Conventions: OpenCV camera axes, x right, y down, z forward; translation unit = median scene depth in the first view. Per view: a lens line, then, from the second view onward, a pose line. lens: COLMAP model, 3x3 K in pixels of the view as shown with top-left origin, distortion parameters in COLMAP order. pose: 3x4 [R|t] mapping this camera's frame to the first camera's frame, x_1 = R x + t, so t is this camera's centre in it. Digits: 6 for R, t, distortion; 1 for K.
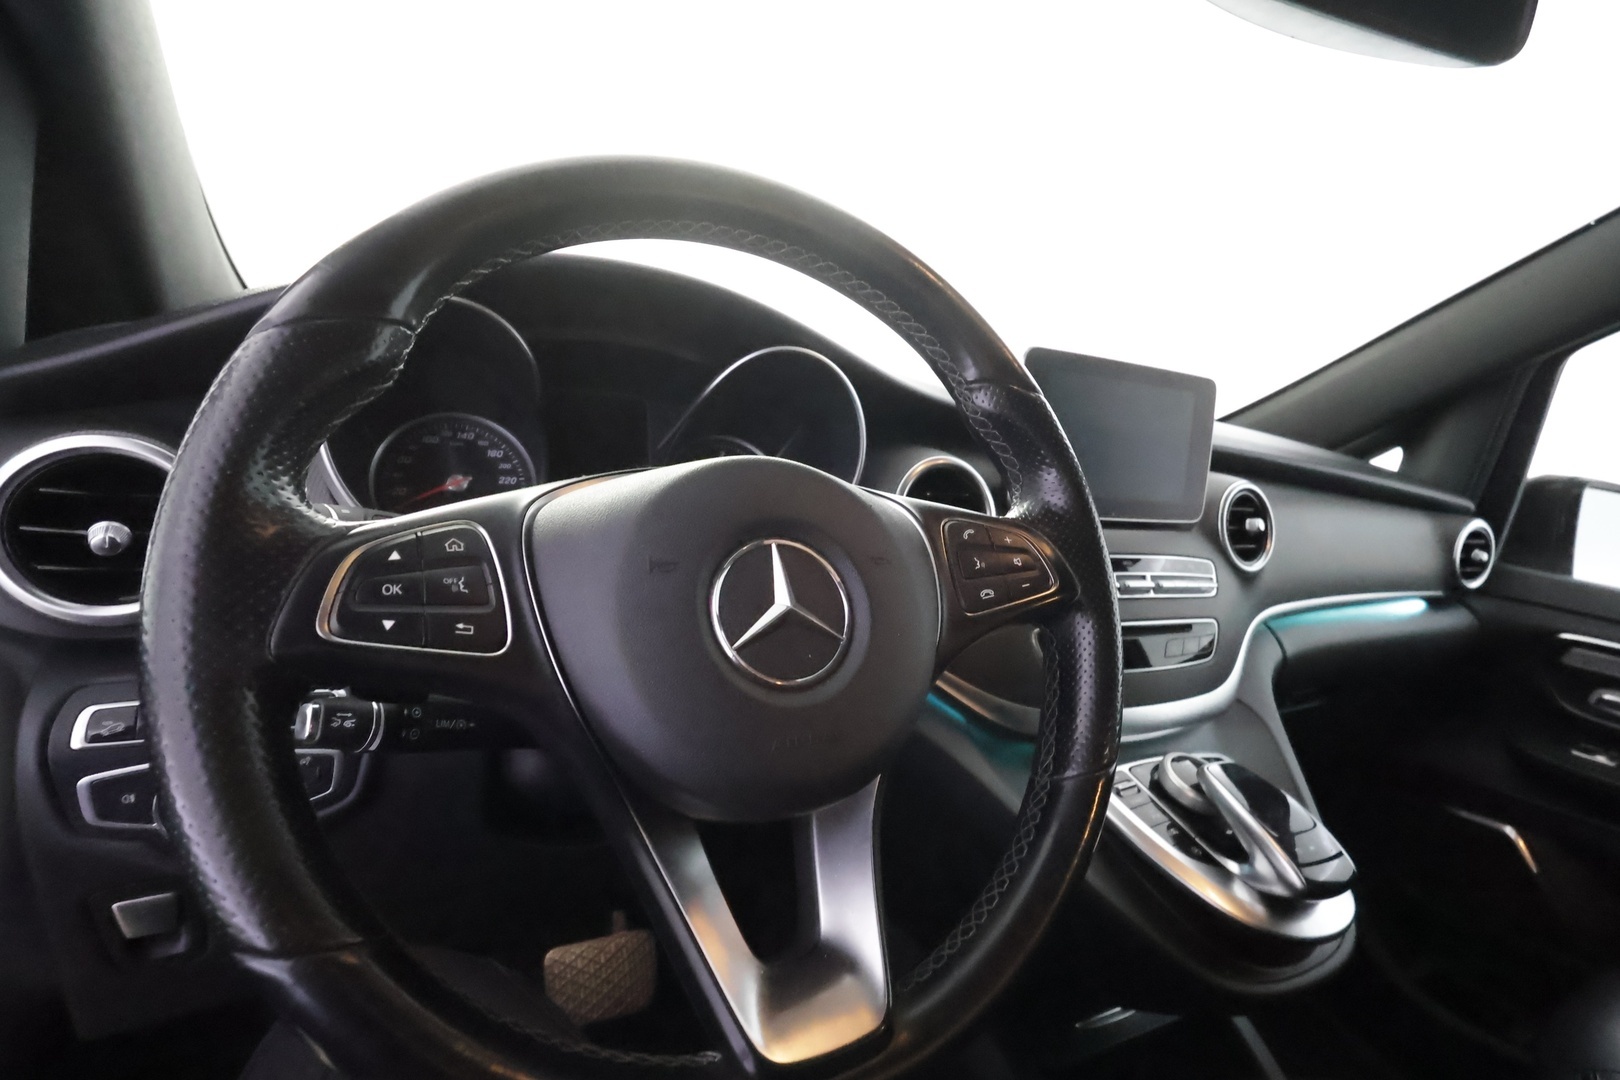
lens RADIAL K [[751.5, 0, 811.0], [0, 751.5, 533.6], [0, 0, 1]] dist [0.000702, 0.000876]
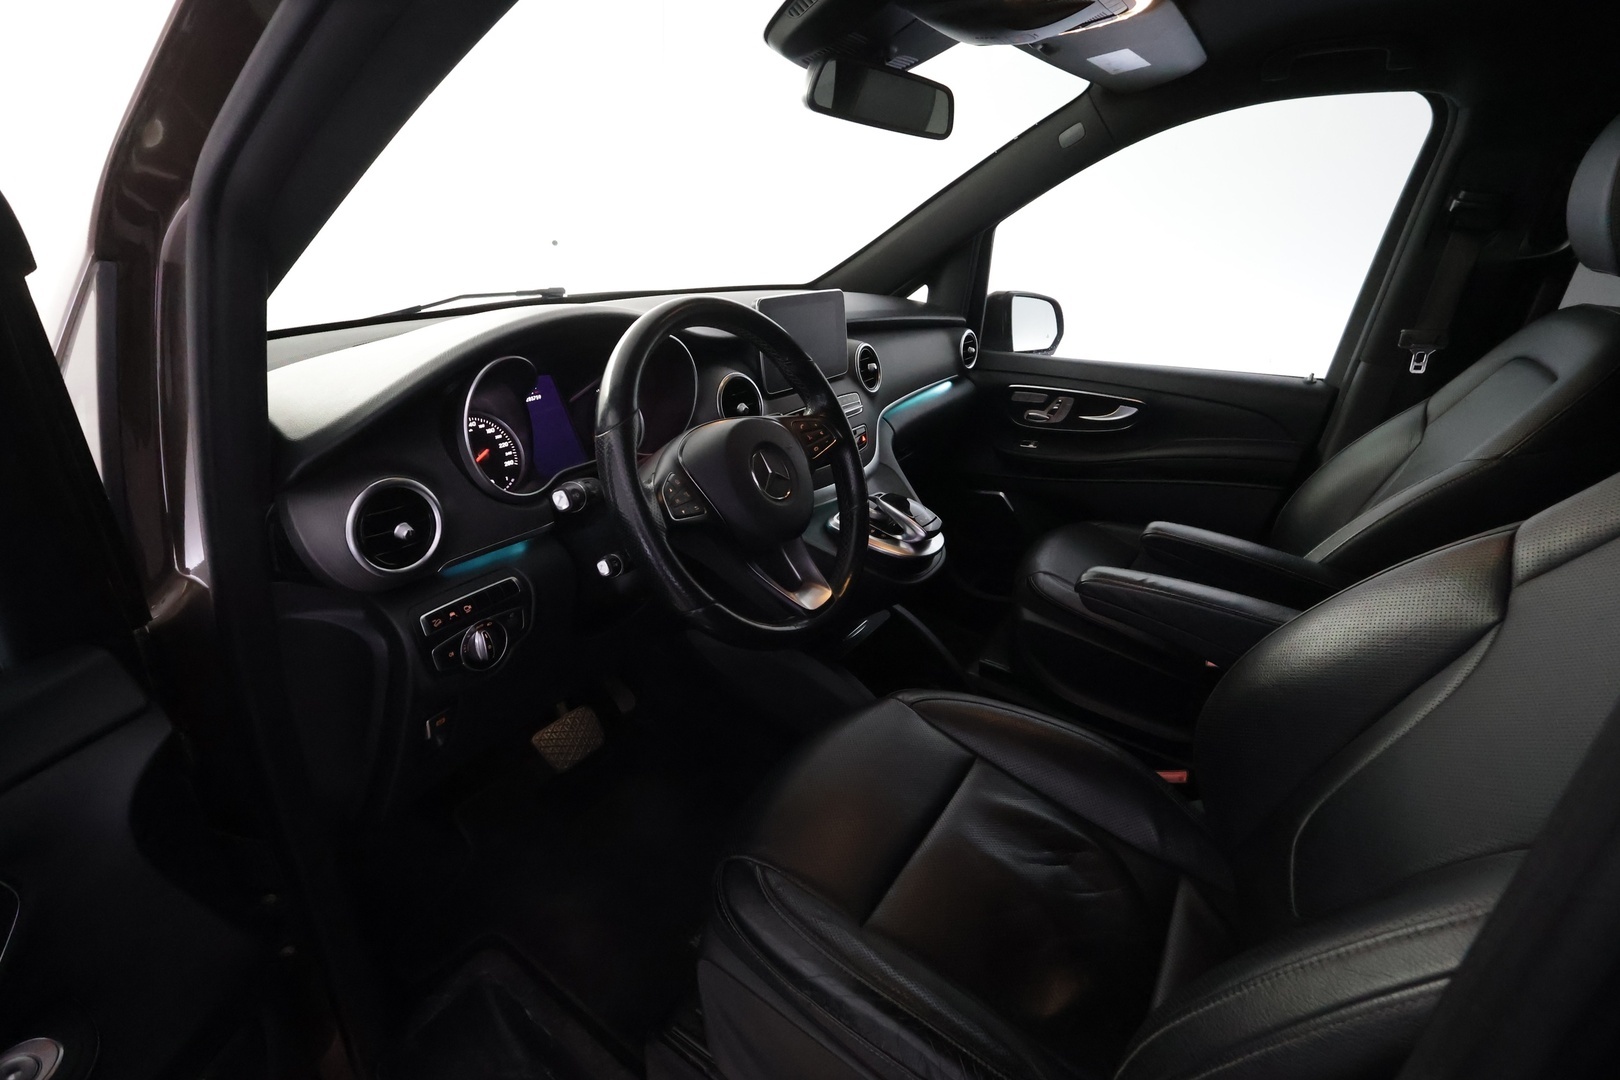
lens RADIAL K [[751.5, 0, 814.7], [0, 751.5, 531.8], [0, 0, 1]] dist [0.000702, 0.000876]
pose [[0.854229, -0.289074, 0.432122, -0.335537], [0.180456, 0.944355, 0.275008, -0.125811], [-0.487574, -0.156941, 0.858861, -0.433629]]
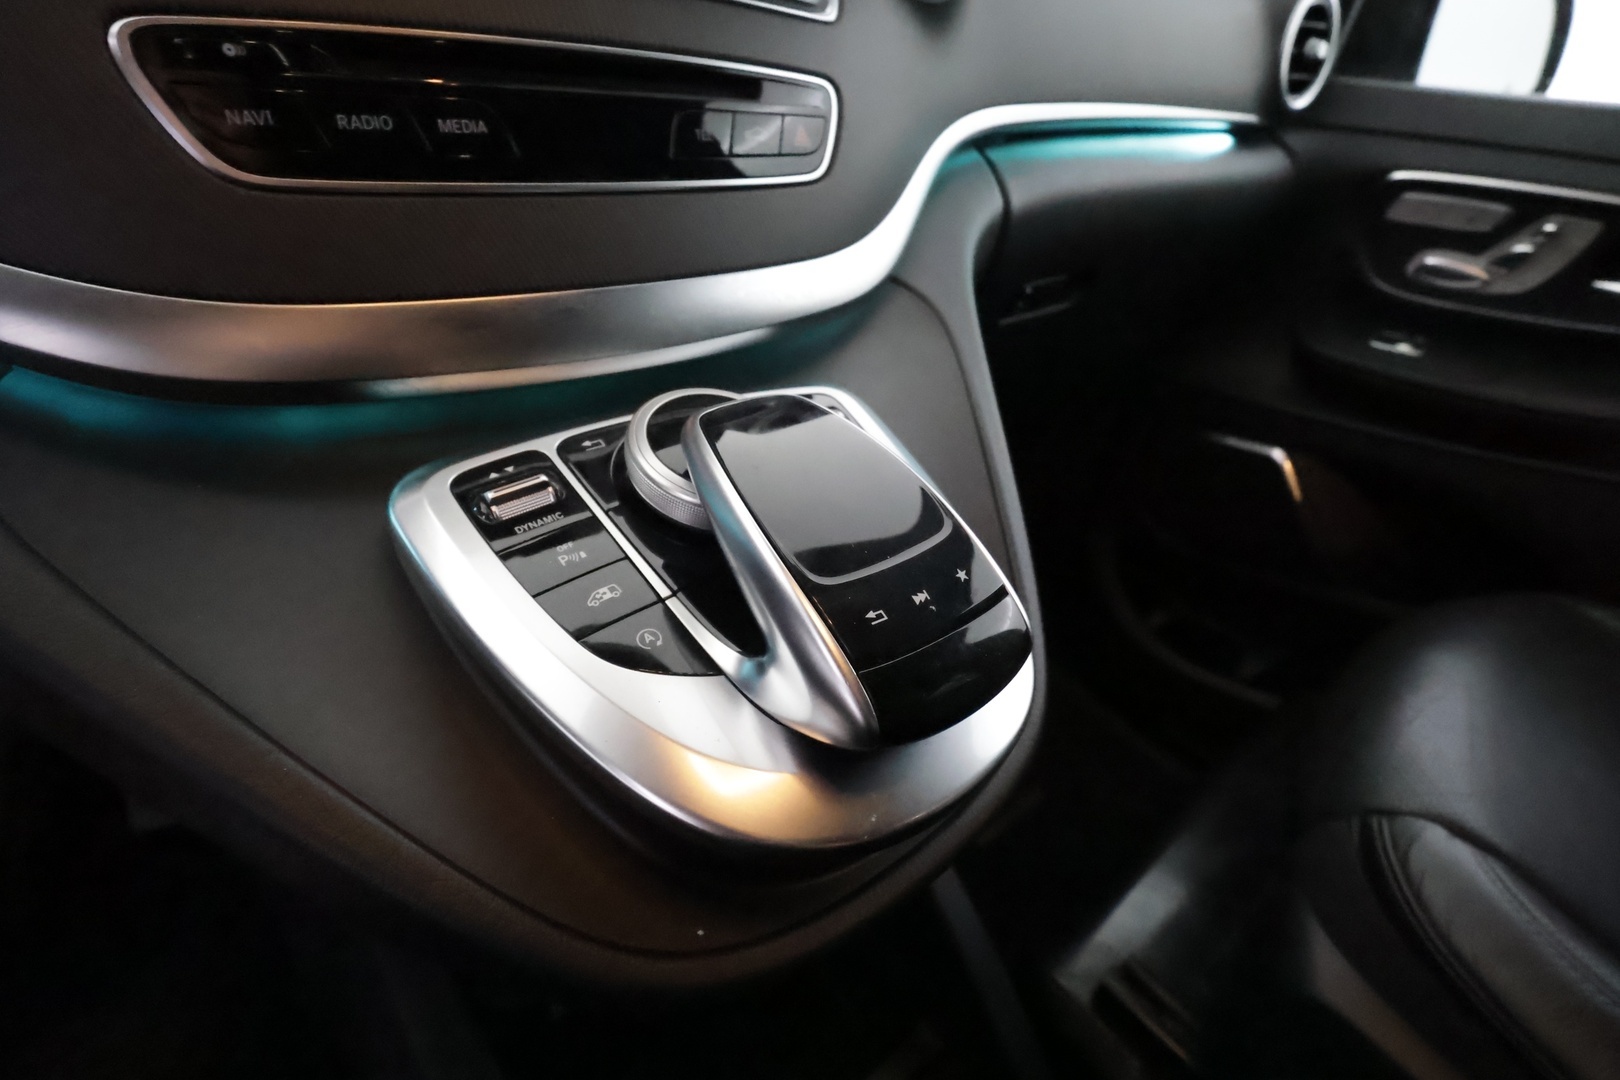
lens RADIAL K [[751.5, 0, 833.2], [0, 751.5, 541.0], [0, 0, 1]] dist [0.000702, 0.000876]
pose [[0.966949, -0.156058, 0.201631, 0.314064], [0.064026, 0.914084, 0.400438, 0.137326], [-0.246799, -0.374293, 0.893865, 0.393728]]
